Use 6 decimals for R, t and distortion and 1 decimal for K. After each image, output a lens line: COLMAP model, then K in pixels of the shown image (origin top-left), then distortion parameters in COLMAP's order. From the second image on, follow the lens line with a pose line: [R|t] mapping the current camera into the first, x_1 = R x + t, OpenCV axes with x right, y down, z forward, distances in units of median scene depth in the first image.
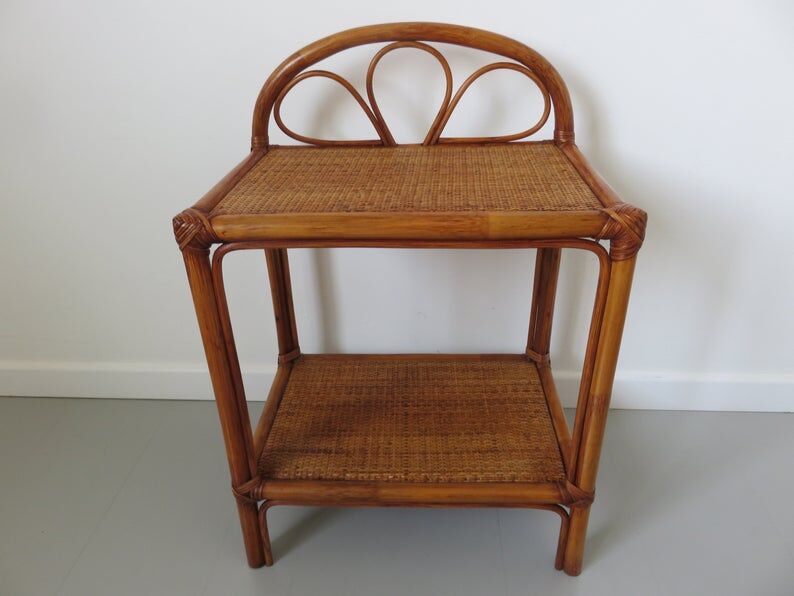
lens RADIAL K [[601.8, 0, 399.7], [0, 601.8, 301.5], [0, 0, 1]] dist [-0.008270, -0.002369]
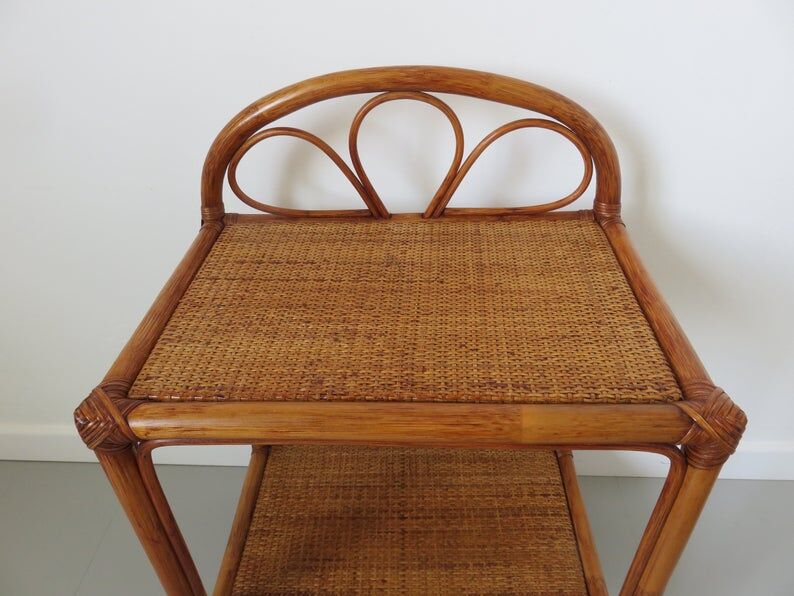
lens RADIAL K [[601.8, 0, 400.7], [0, 601.8, 303.1], [0, 0, 1]] dist [-0.008270, -0.002369]
pose [[0.999933, -0.004649, 0.010604, -0.000220], [0.003235, 0.991554, 0.129657, -0.259007], [-0.011118, -0.129614, 0.991502, 0.227405]]
